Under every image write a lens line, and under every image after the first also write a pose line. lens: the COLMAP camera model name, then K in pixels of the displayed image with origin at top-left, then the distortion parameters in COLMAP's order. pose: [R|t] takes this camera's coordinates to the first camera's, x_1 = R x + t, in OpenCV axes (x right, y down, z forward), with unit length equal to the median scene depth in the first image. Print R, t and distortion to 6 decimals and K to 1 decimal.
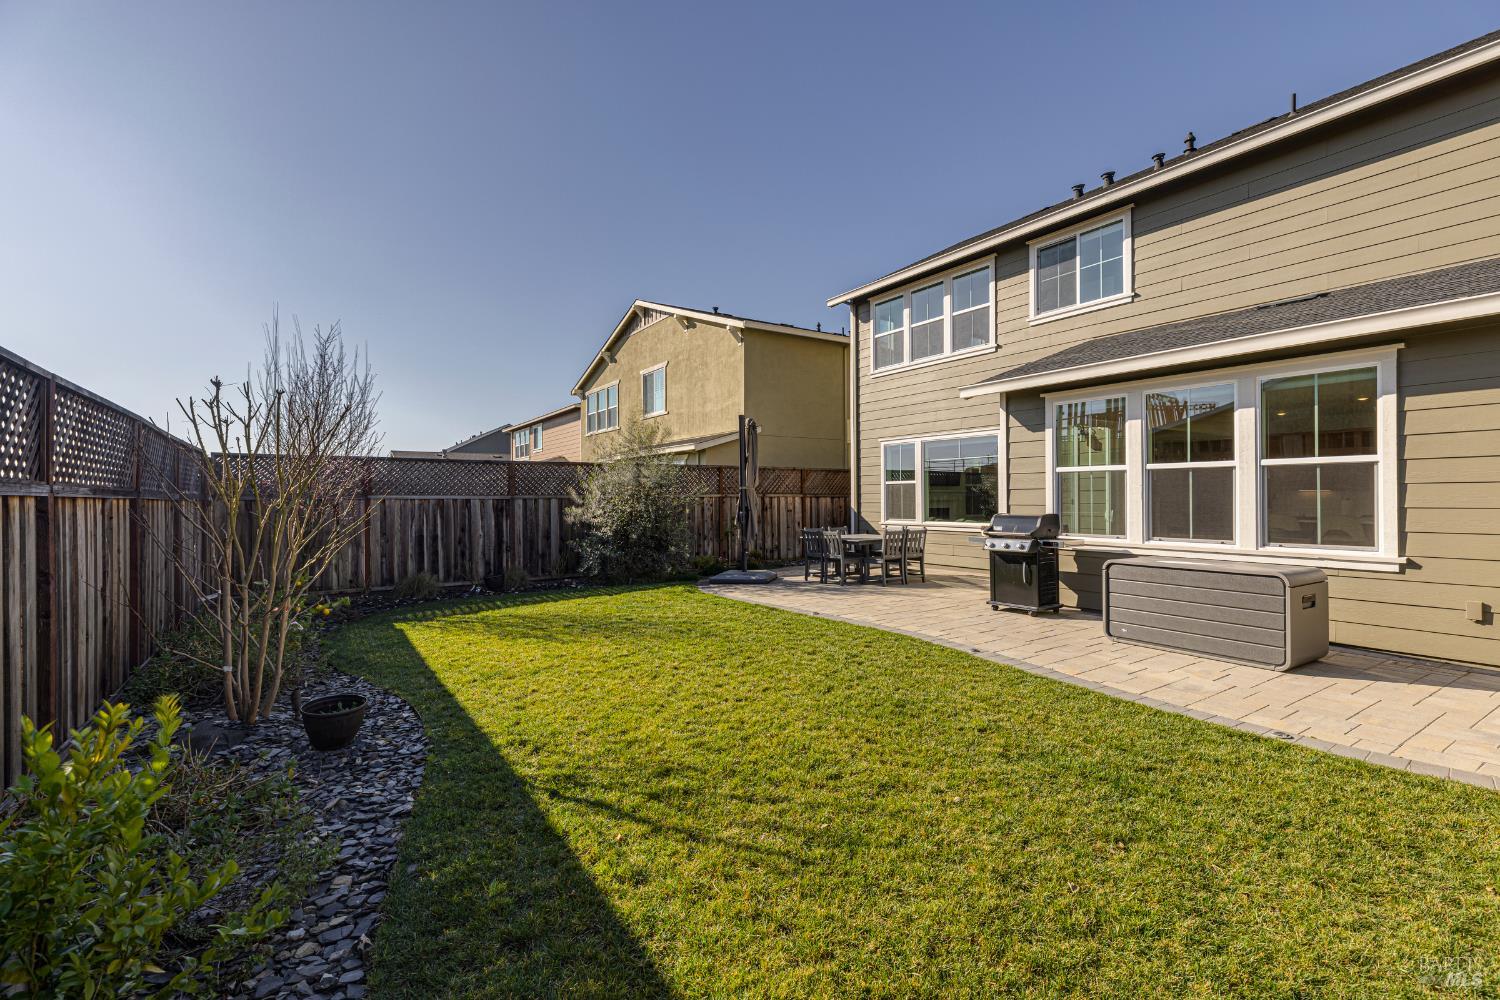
lens RADIAL K [[676.3, 0, 747.0], [0, 676.3, 498.8], [0, 0, 1]] dist [-0.002425, -0.000162]
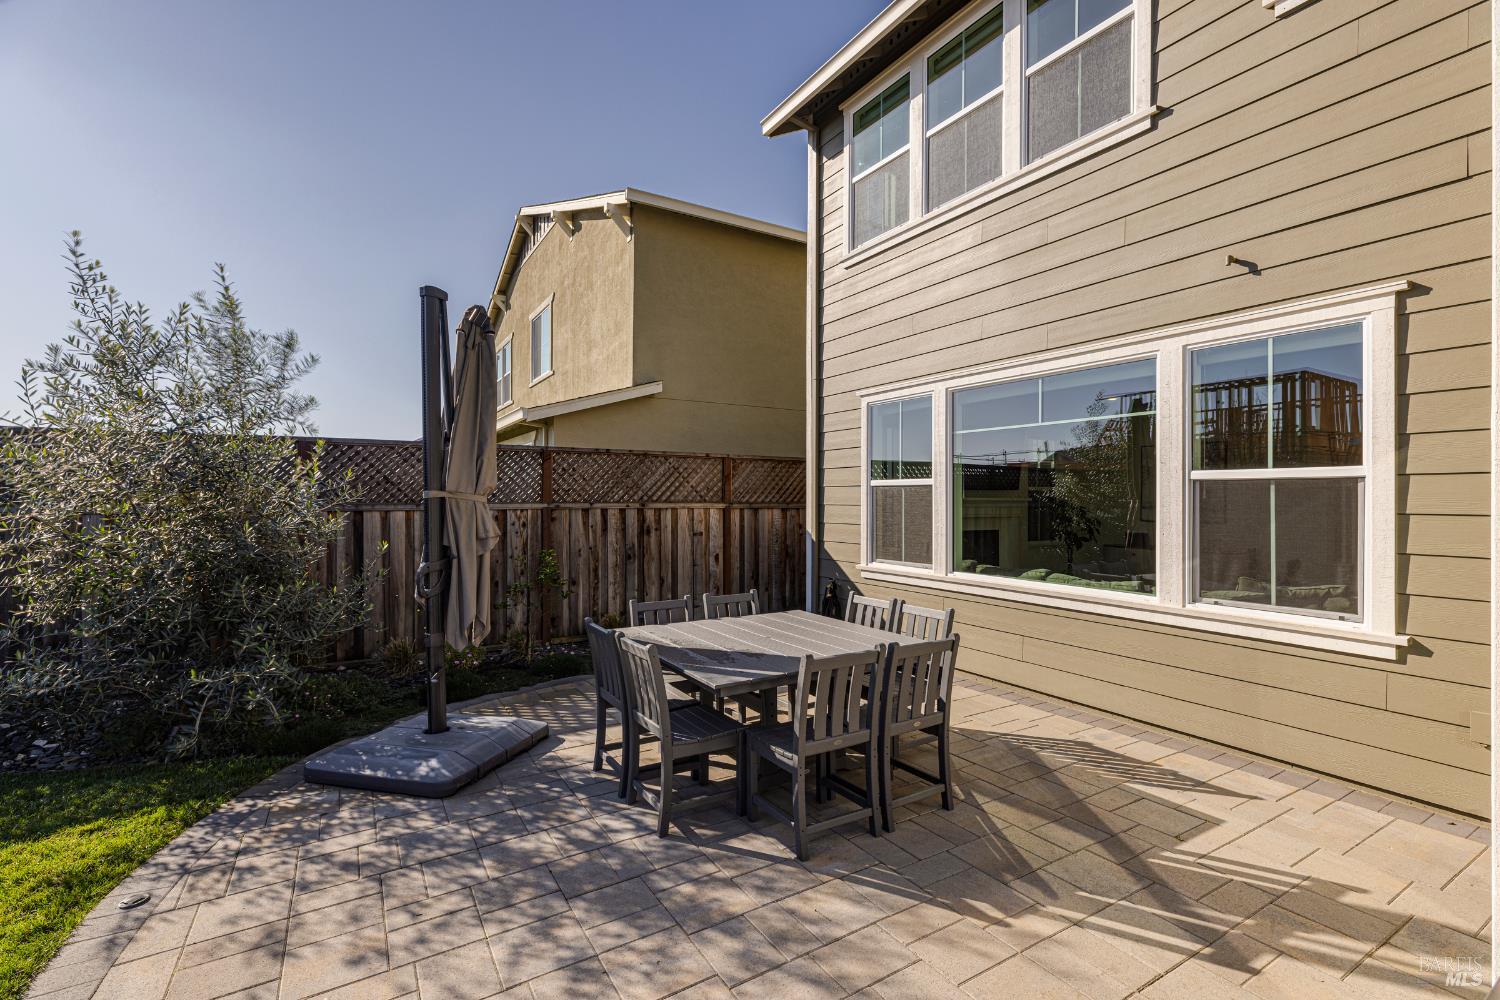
lens RADIAL K [[676.3, 0, 754.4], [0, 676.3, 498.3], [0, 0, 1]] dist [-0.002425, -0.000162]
pose [[0.999641, 0.009305, -0.025136, 0.129238], [-0.009302, 0.999957, 0.000270, -0.011934], [0.025137, -0.000036, 0.999684, 0.497627]]
